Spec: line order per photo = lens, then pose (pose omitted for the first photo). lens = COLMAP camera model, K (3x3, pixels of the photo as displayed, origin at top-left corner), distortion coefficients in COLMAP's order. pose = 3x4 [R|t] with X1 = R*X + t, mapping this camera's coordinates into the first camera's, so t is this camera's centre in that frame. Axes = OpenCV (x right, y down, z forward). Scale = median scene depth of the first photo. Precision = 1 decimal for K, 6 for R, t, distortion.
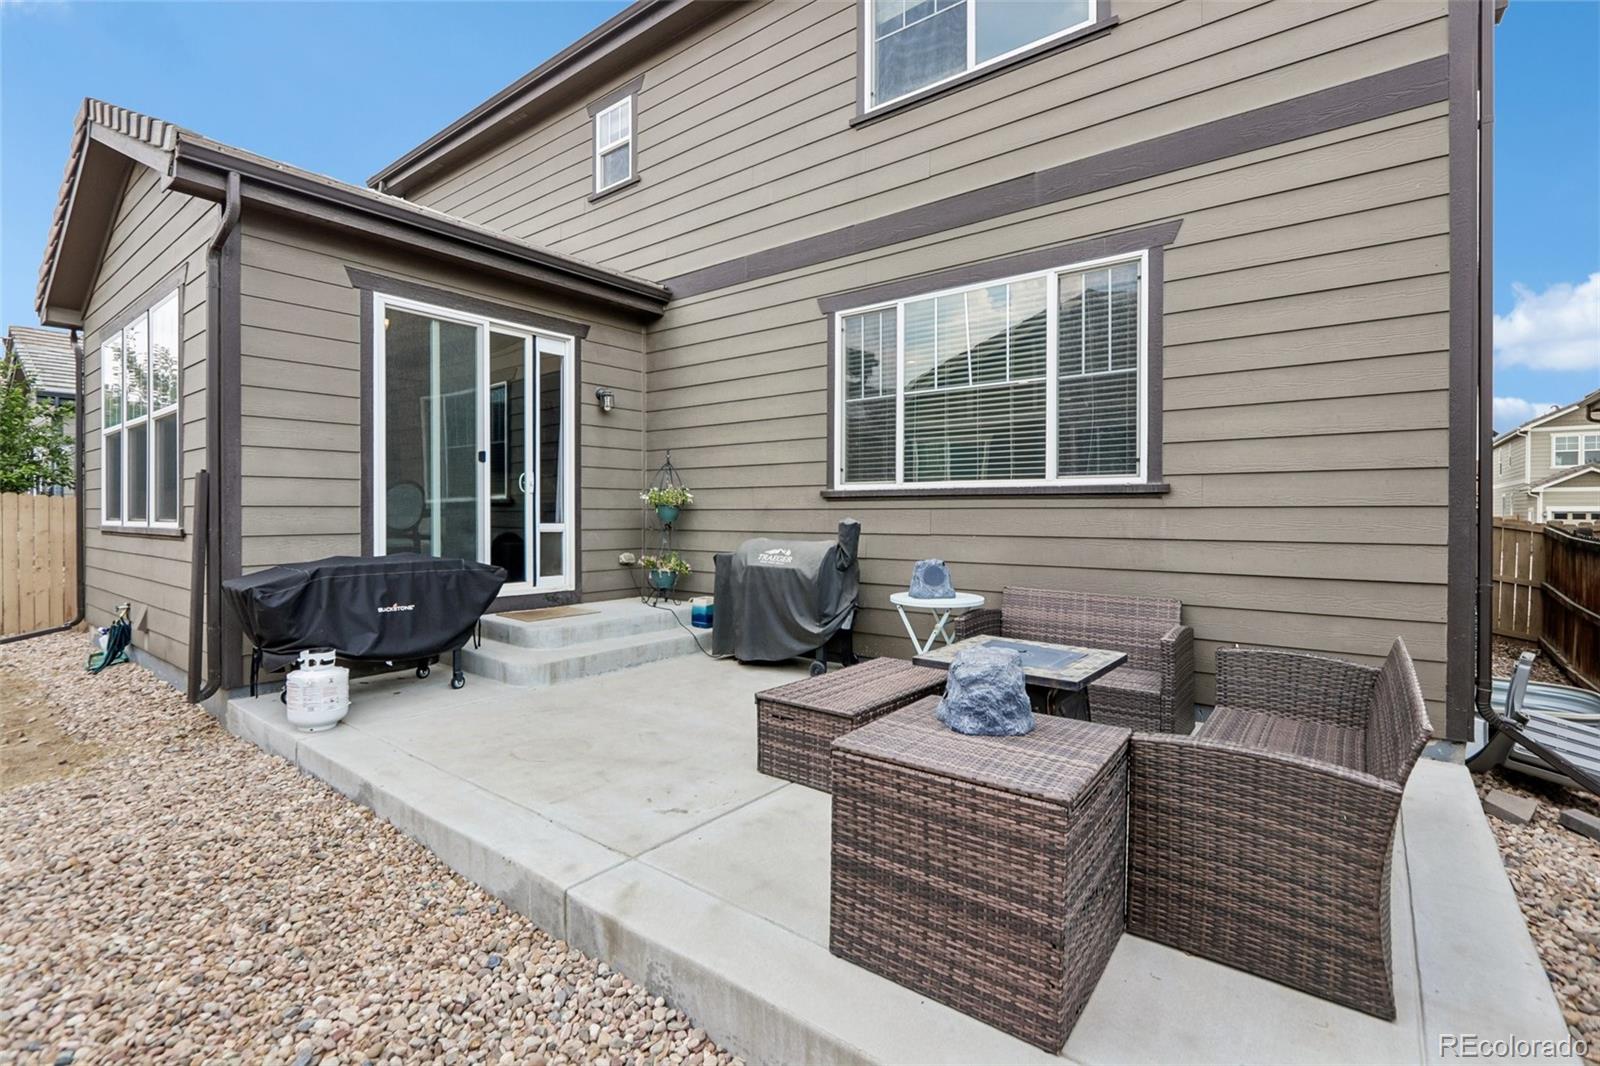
lens RADIAL K [[728.6, 0, 798.2], [0, 728.6, 514.1], [0, 0, 1]] dist [-0.008624, 0.000079]
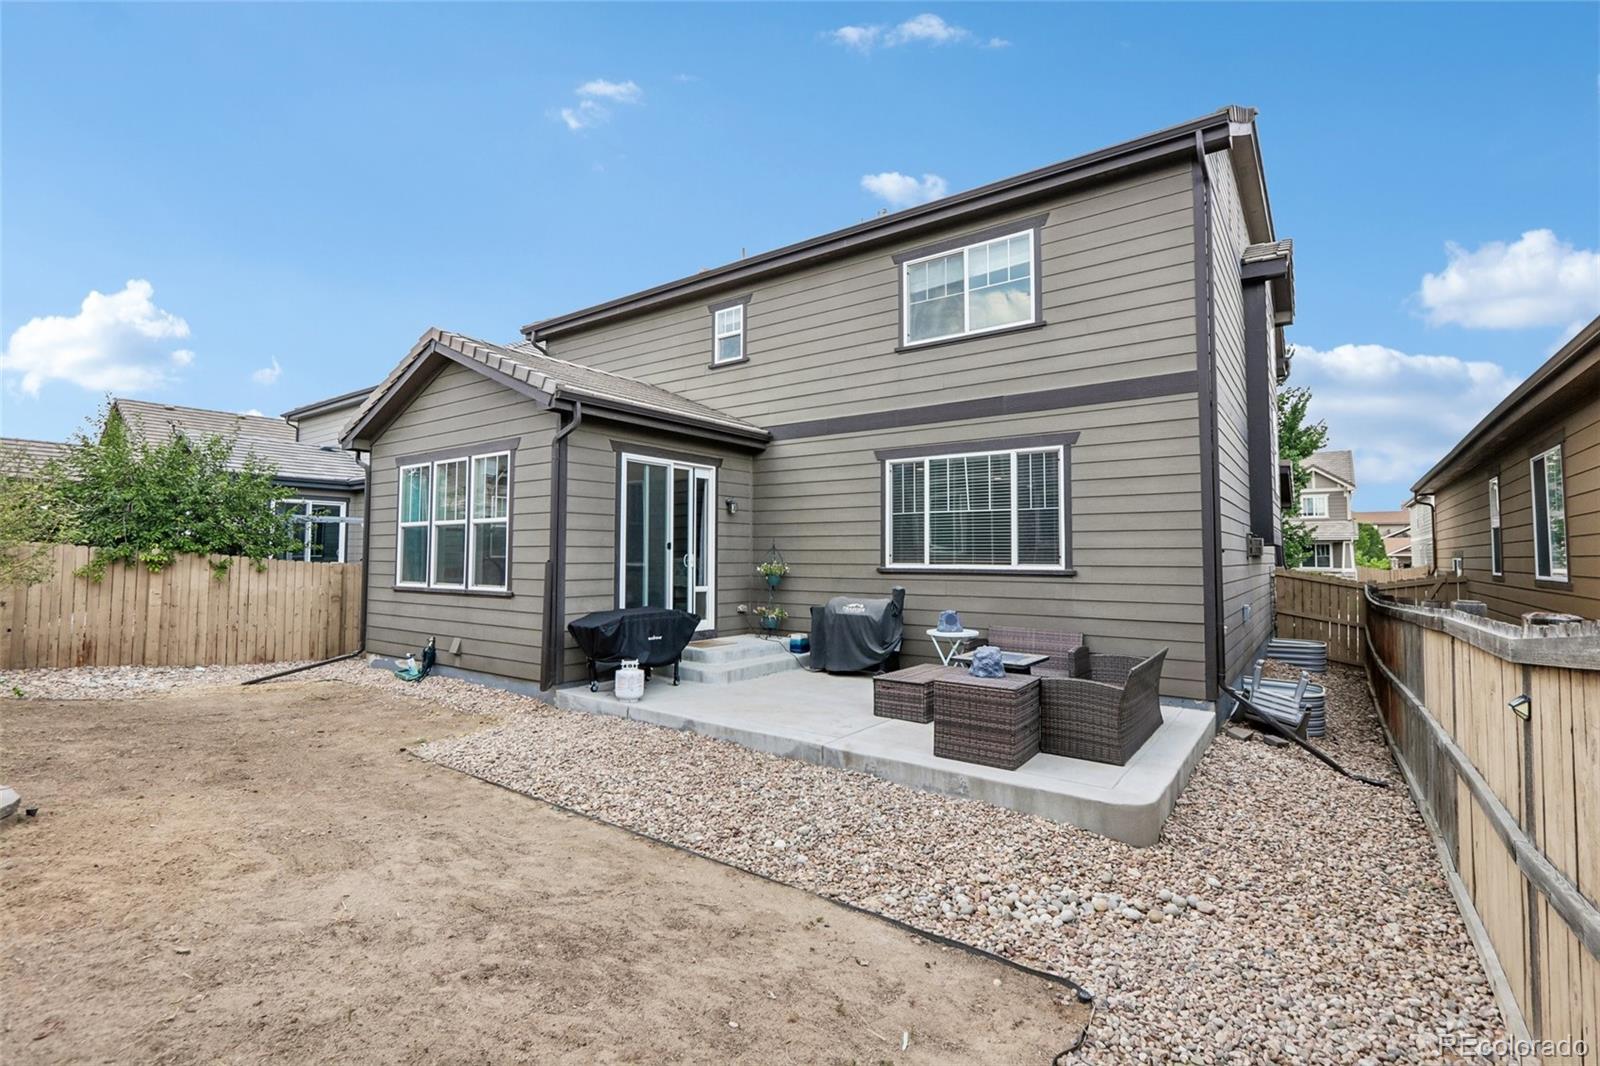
lens RADIAL K [[728.6, 0, 798.2], [0, 728.6, 514.1], [0, 0, 1]] dist [-0.008624, 0.000079]
pose [[0.999450, 0.004855, 0.032803, -0.221058], [-0.002854, 0.998148, -0.060766, -0.057441], [-0.033038, 0.060639, 0.997613, -0.703809]]
